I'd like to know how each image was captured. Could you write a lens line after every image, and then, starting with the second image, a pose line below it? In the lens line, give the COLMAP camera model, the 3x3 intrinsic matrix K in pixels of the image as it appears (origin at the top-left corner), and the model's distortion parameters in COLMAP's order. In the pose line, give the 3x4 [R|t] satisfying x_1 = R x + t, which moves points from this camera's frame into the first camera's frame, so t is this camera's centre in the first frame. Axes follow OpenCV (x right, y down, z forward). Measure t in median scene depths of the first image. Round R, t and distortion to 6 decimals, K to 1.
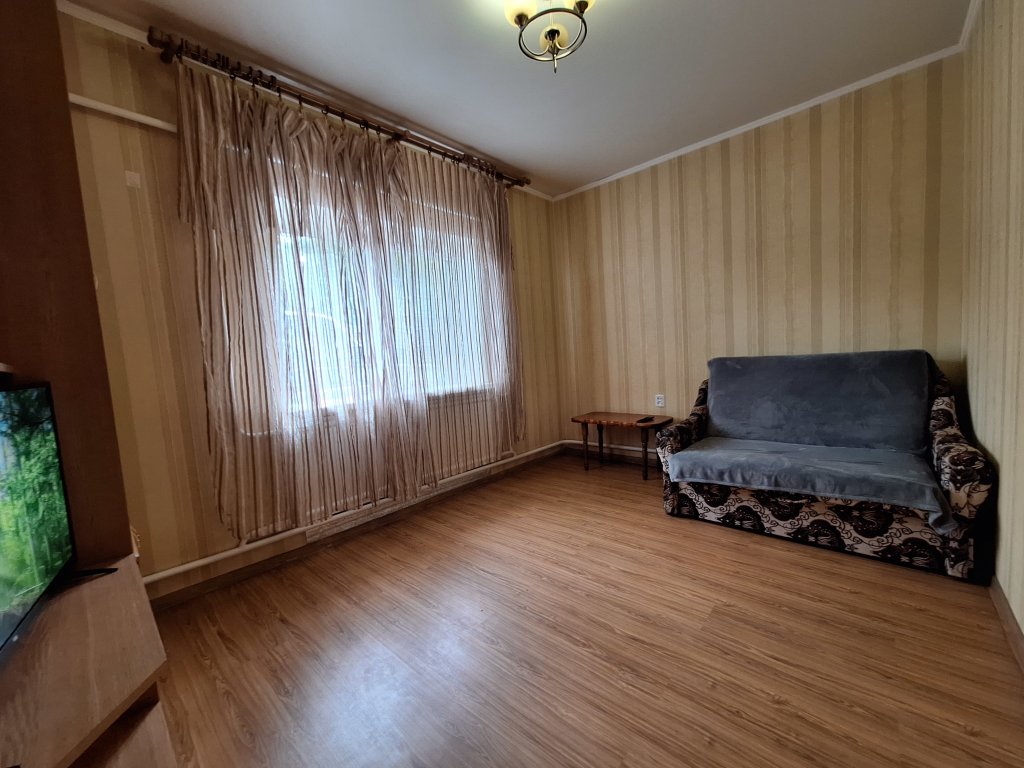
lens RADIAL K [[403.6, 0, 509.2], [0, 403.6, 381.1], [0, 0, 1]] dist [0.000311, 0.000000]
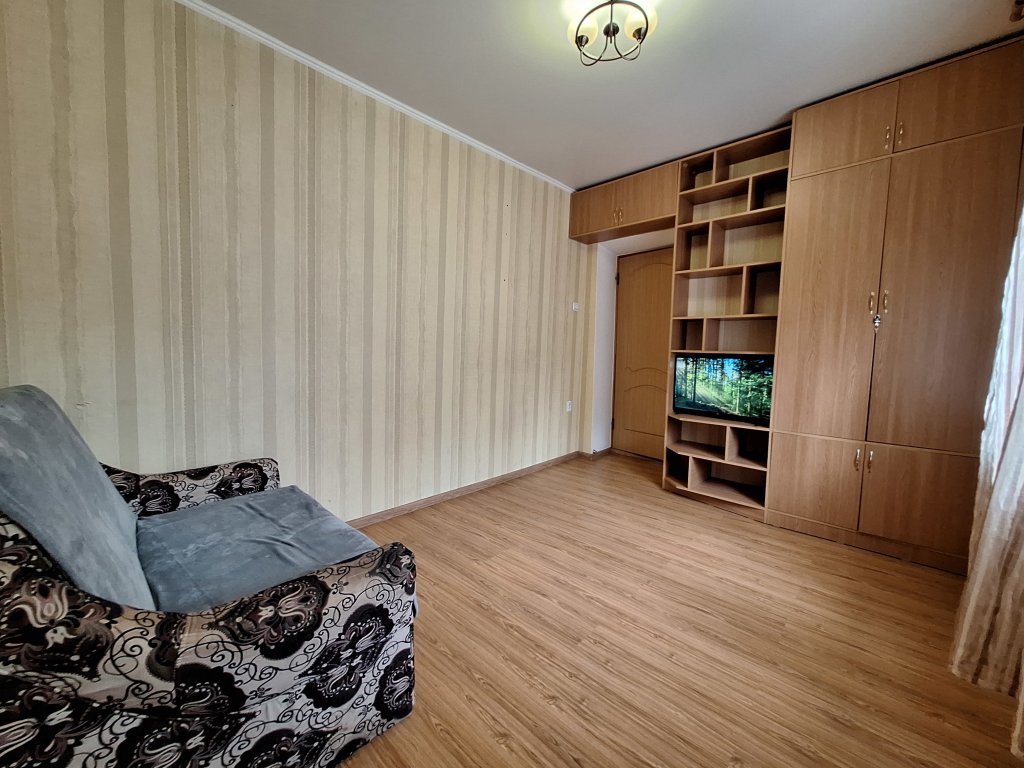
lens RADIAL K [[403.6, 0, 513.4], [0, 403.6, 379.6], [0, 0, 1]] dist [0.000311, 0.000000]
pose [[-0.998645, 0.047365, 0.021537, 0.304404], [0.049891, 0.989186, 0.137924, -0.155673], [-0.014772, 0.138811, -0.990209, 1.815145]]
